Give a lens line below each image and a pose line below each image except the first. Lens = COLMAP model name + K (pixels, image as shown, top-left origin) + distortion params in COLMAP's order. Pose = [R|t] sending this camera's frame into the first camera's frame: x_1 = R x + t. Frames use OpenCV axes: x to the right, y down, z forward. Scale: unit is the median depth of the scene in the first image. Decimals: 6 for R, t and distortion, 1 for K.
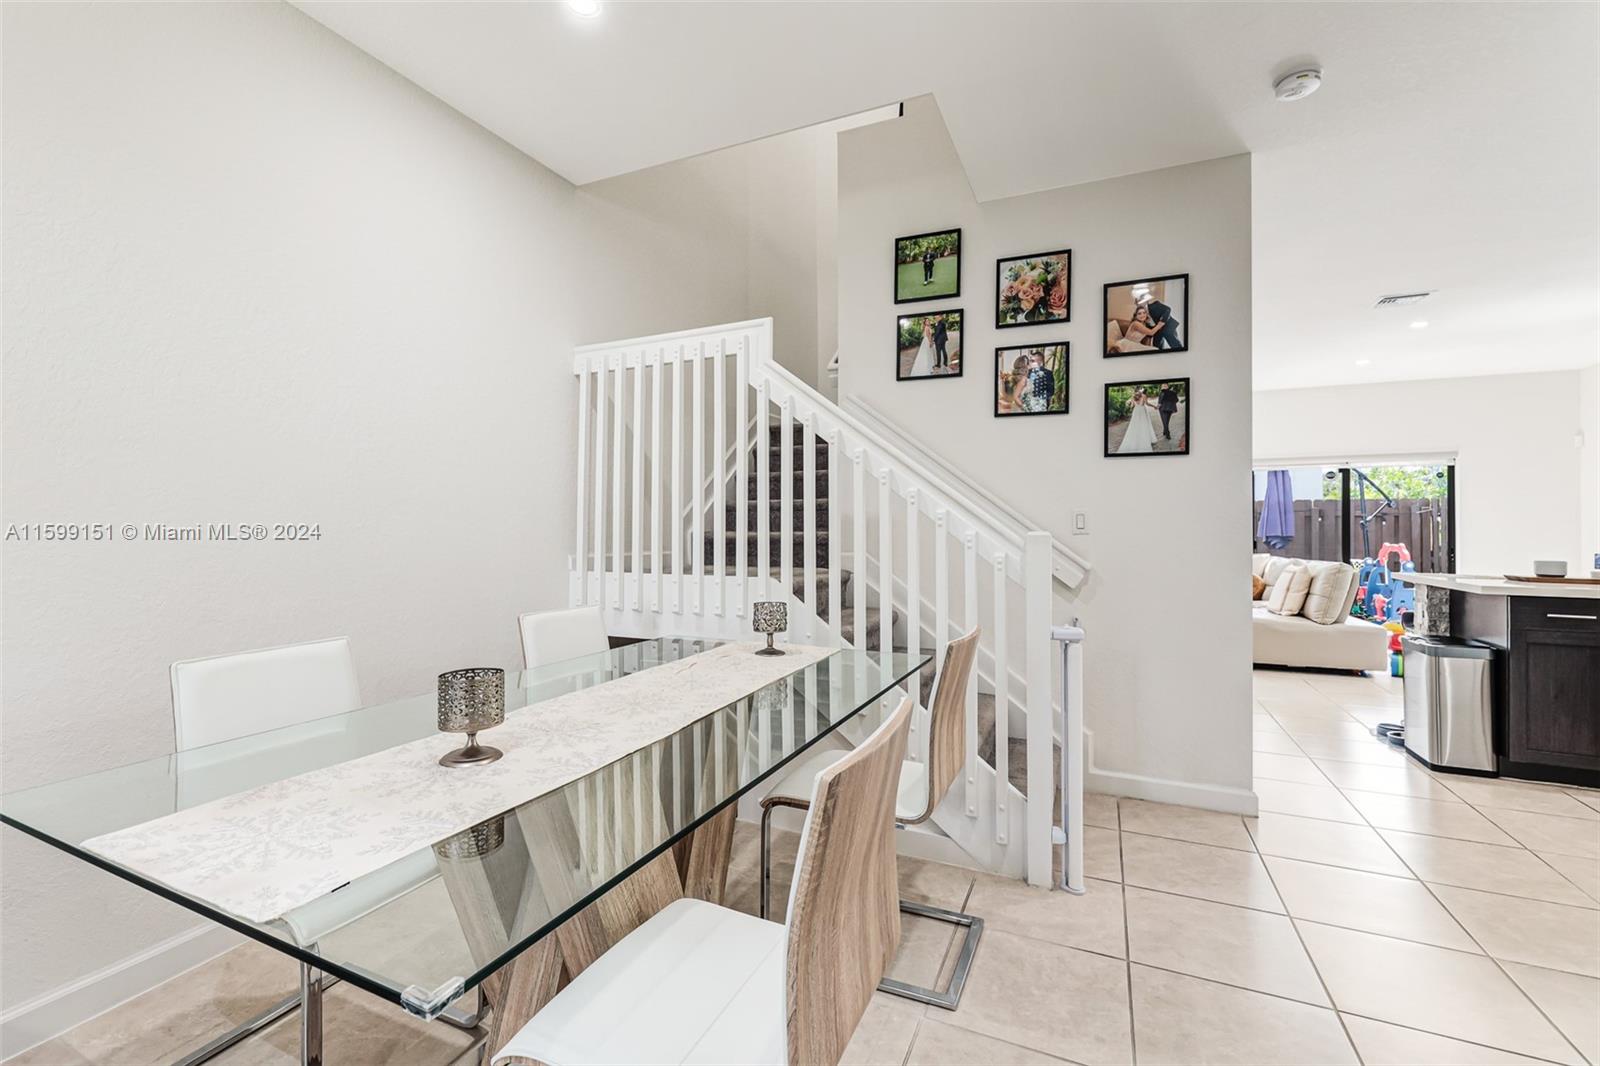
lens RADIAL K [[672.5, 0, 784.5], [0, 672.5, 525.2], [0, 0, 1]] dist [0.009689, -0.000164]
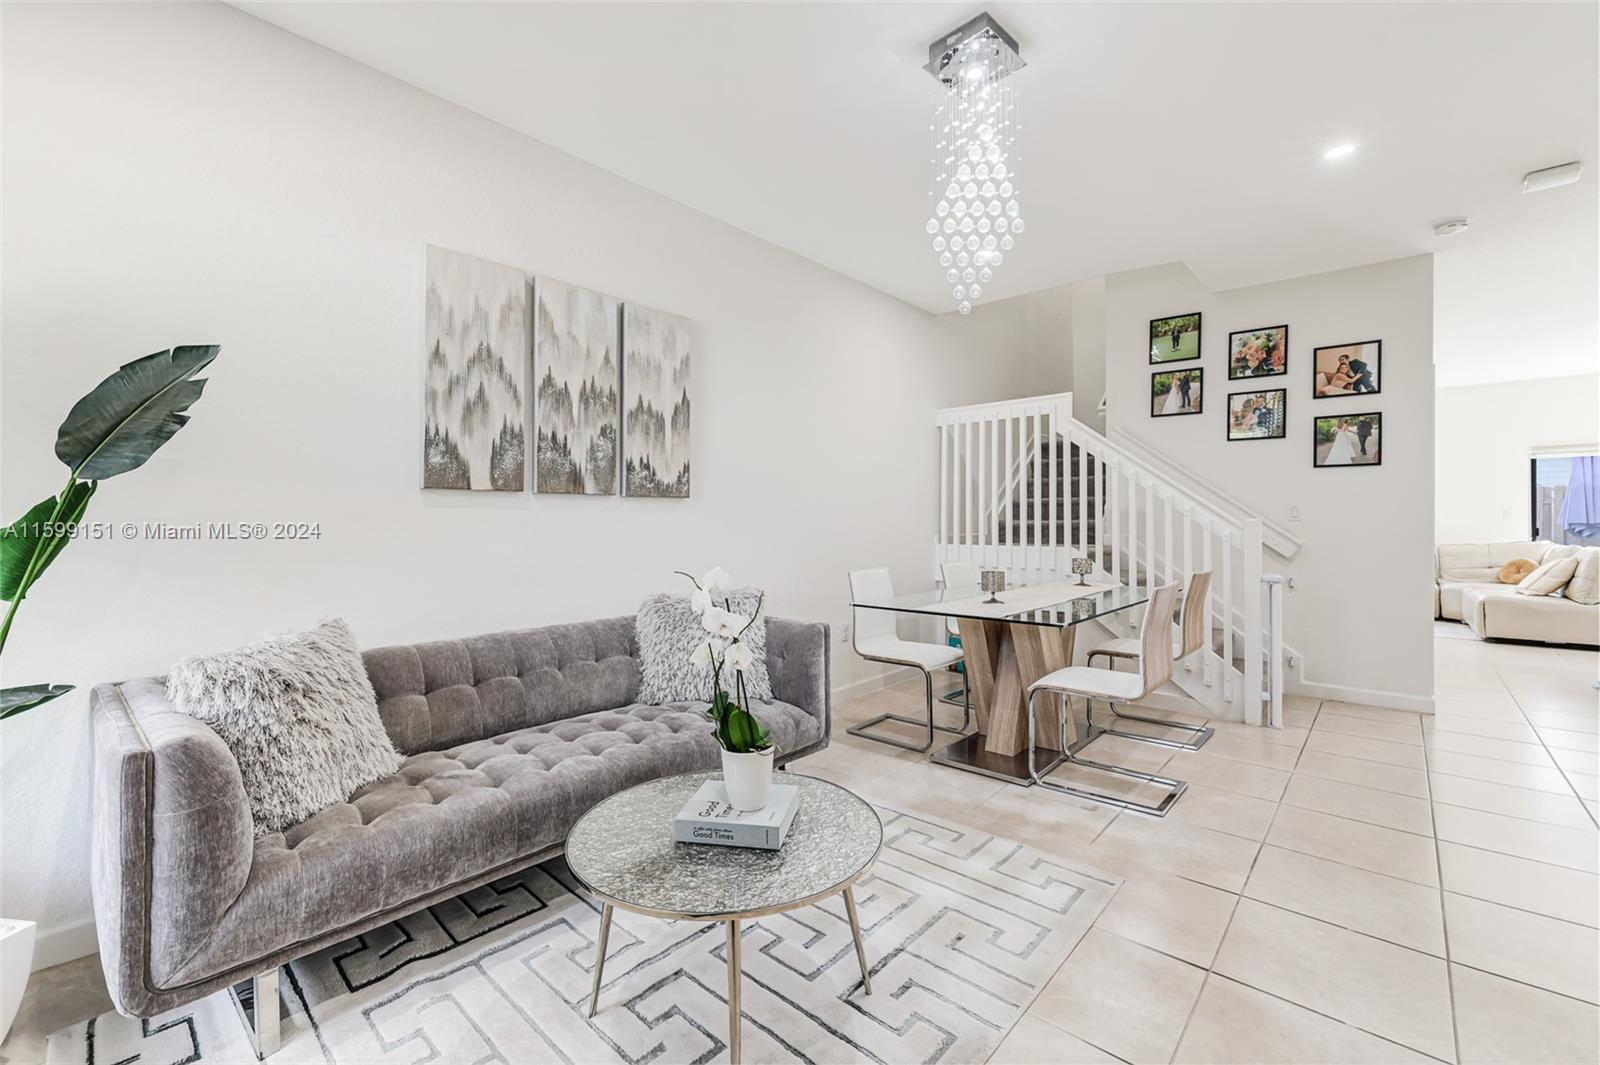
lens RADIAL K [[672.5, 0, 784.5], [0, 672.5, 524.7], [0, 0, 1]] dist [0.009689, -0.000164]
pose [[0.956244, -0.002926, -0.292556, -0.180169], [0.006720, 0.999906, 0.011966, -0.002485], [0.292493, -0.013408, 0.956174, -0.690656]]
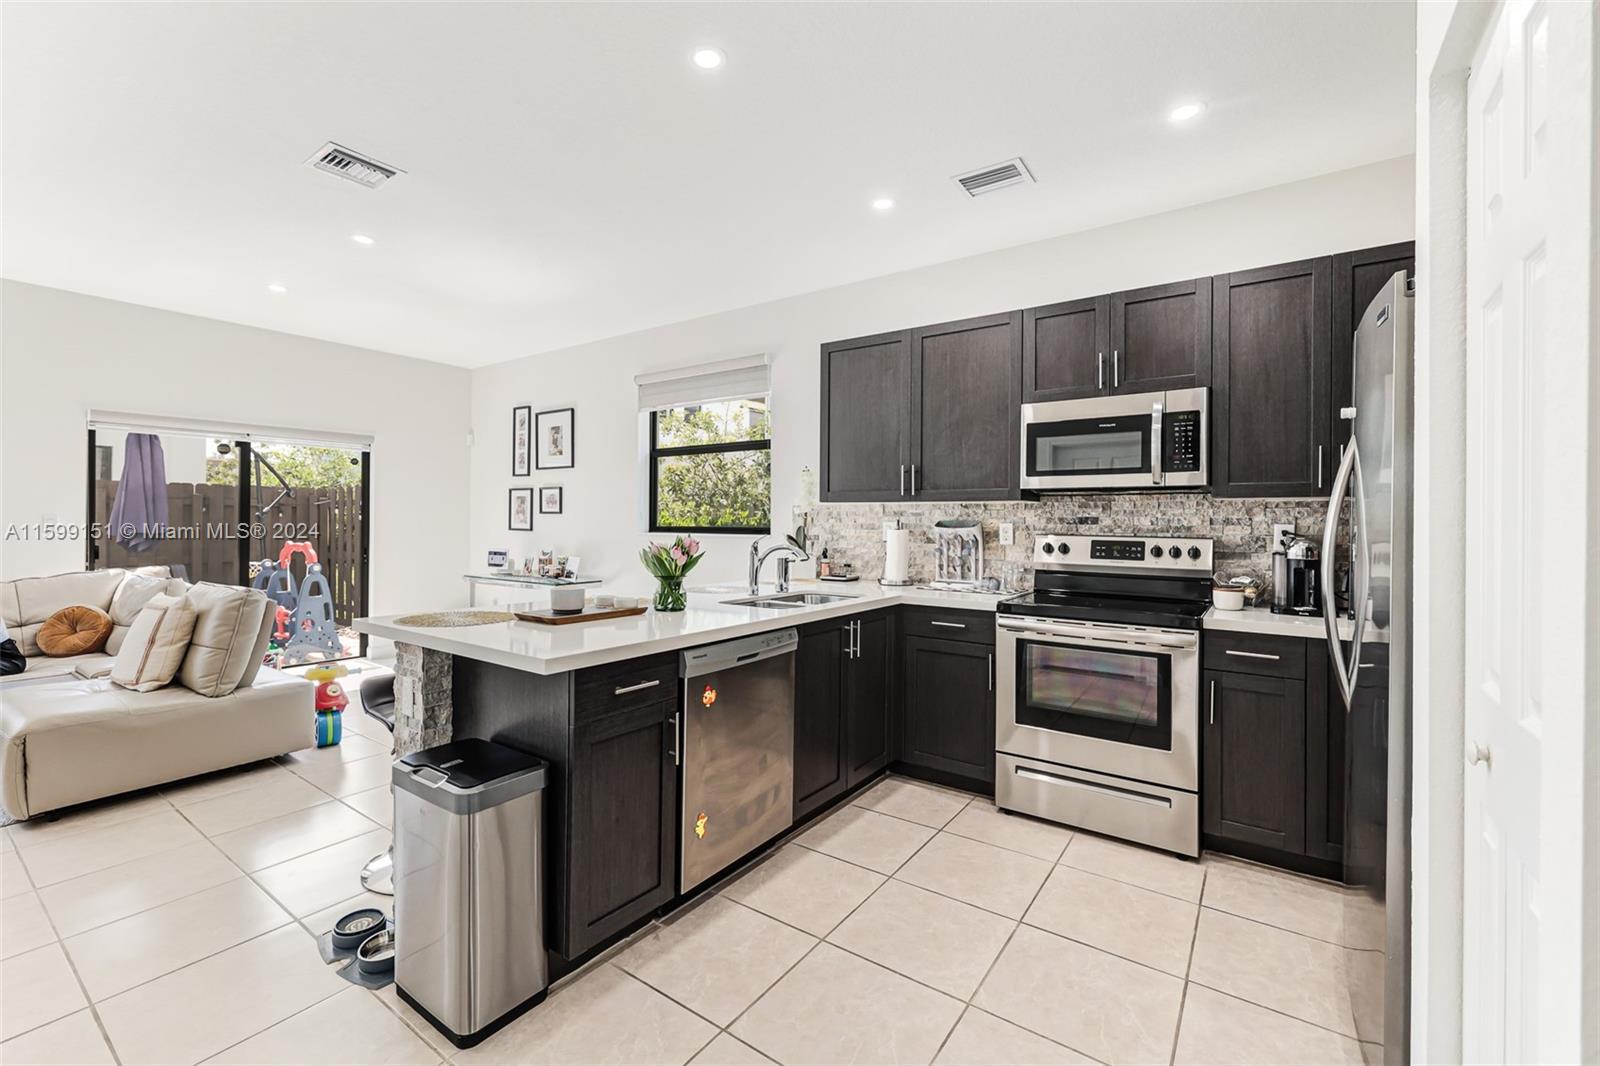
lens RADIAL K [[670.9, 0, 798.6], [0, 670.9, 516.5], [0, 0, 1]] dist [-0.001216, -0.000622]
pose [[0.169351, 0.004954, 0.985543, 0.514673], [-0.011819, 0.999926, -0.002996, -0.021428], [-0.985485, -0.011141, 0.169397, 0.678032]]
